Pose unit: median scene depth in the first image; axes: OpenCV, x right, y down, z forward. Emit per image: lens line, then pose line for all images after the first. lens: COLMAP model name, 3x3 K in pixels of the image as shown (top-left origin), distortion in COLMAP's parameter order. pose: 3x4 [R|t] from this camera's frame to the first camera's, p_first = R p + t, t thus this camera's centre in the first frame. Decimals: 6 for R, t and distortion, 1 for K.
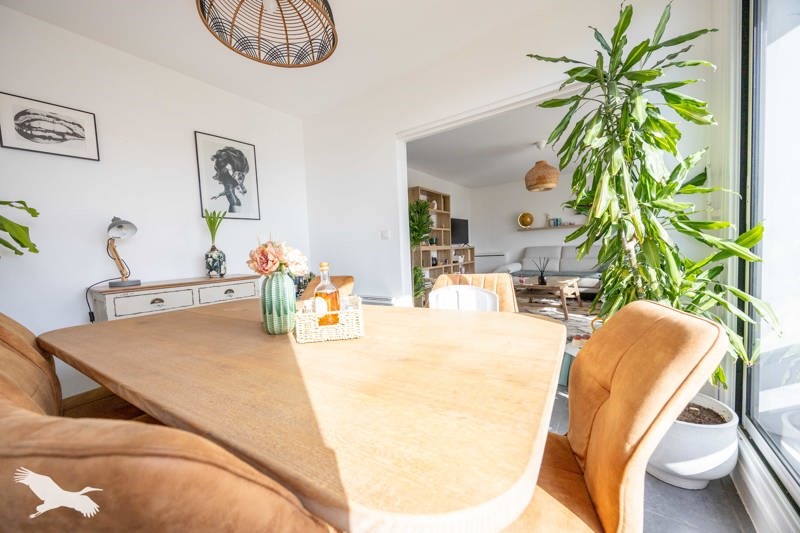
lens RADIAL K [[315.2, 0, 403.3], [0, 315.2, 265.5], [0, 0, 1]] dist [0.000816, 0.000058]
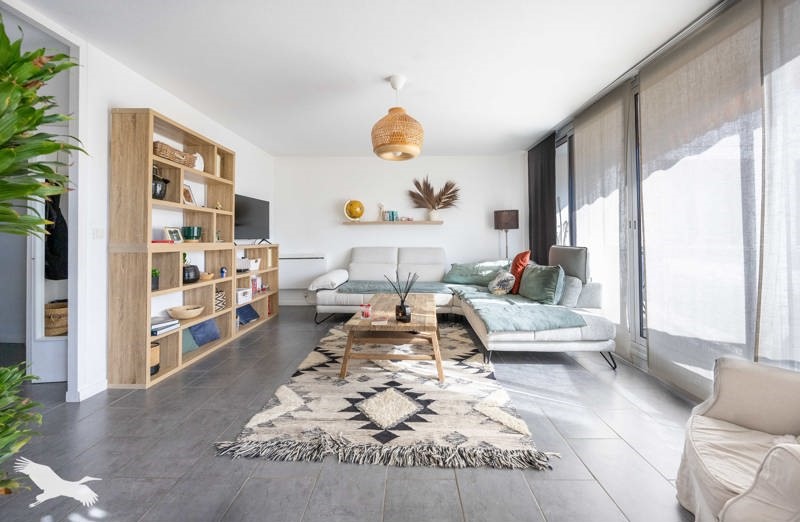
lens RADIAL K [[329.2, 0, 408.1], [0, 329.2, 234.1], [0, 0, 1]] dist [-0.000404, 0.000053]
pose [[0.830359, 0.046131, 0.555316, 0.083660], [0.000298, 0.996530, -0.083230, -0.029572], [-0.557228, 0.069277, 0.827464, 0.348514]]
